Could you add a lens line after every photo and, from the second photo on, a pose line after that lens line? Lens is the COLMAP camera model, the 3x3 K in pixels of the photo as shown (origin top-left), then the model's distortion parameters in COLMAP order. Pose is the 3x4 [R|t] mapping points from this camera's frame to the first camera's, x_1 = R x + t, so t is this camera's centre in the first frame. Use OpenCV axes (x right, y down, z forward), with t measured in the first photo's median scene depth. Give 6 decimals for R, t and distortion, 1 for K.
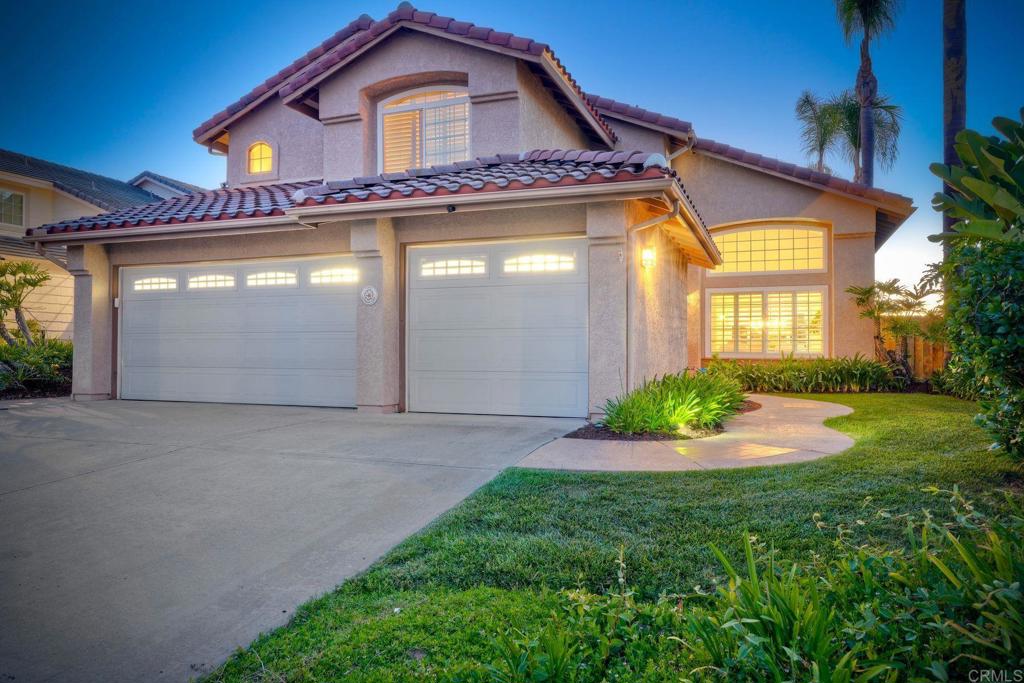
lens RADIAL K [[676.8, 0, 513.1], [0, 676.8, 341.8], [0, 0, 1]] dist [-0.001185, 0.002567]
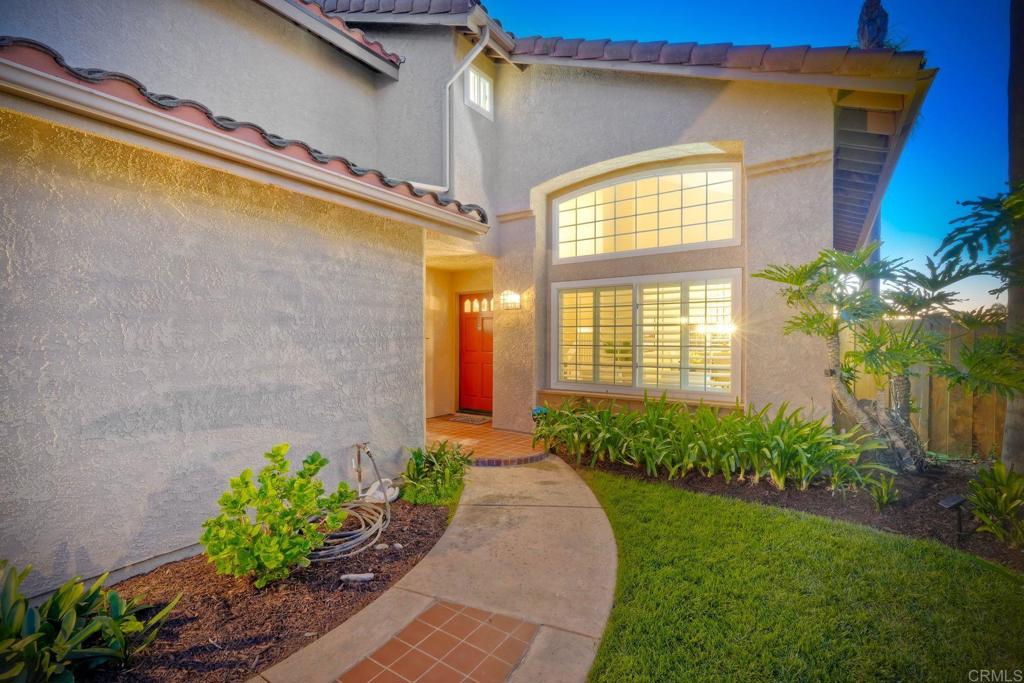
lens RADIAL K [[448.2, 0, 511.2], [0, 448.2, 342.2], [0, 0, 1]] dist [-0.002296, -0.000680]
pose [[0.971744, -0.002059, -0.236030, 0.389954], [0.007988, 0.999676, 0.024165, -0.036263], [0.235904, -0.025368, 0.971445, 0.638832]]
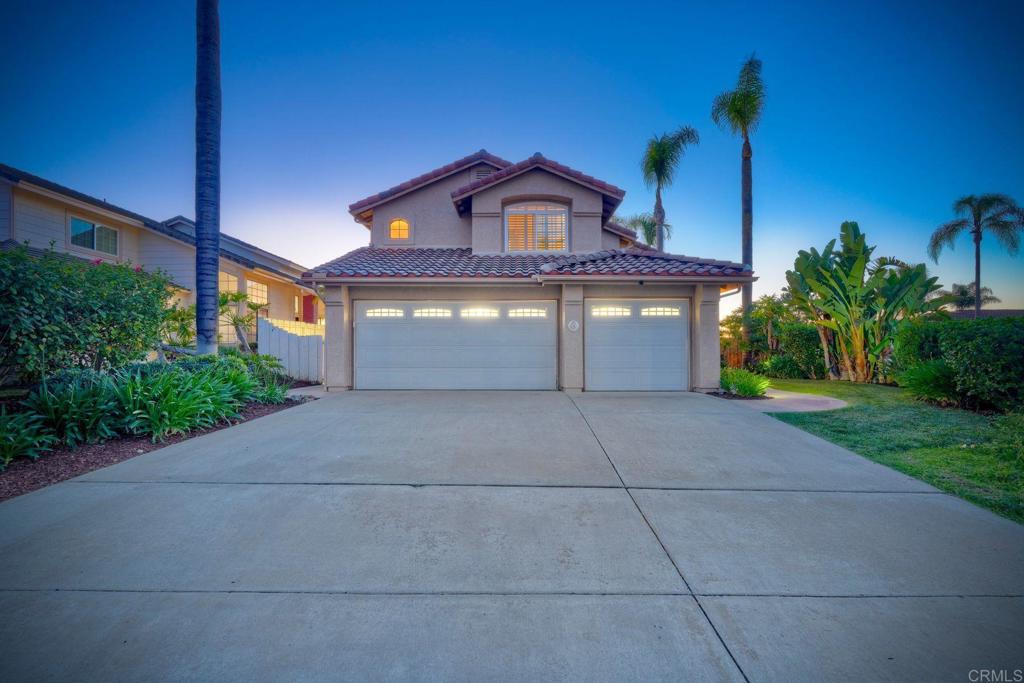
lens RADIAL K [[448.2, 0, 513.6], [0, 448.2, 348.1], [0, 0, 1]] dist [-0.002296, -0.000680]
pose [[0.931298, 0.000622, 0.364258, -0.527478], [-0.001307, 0.999998, 0.001635, -0.007763], [-0.364257, -0.001999, 0.931296, -0.027911]]
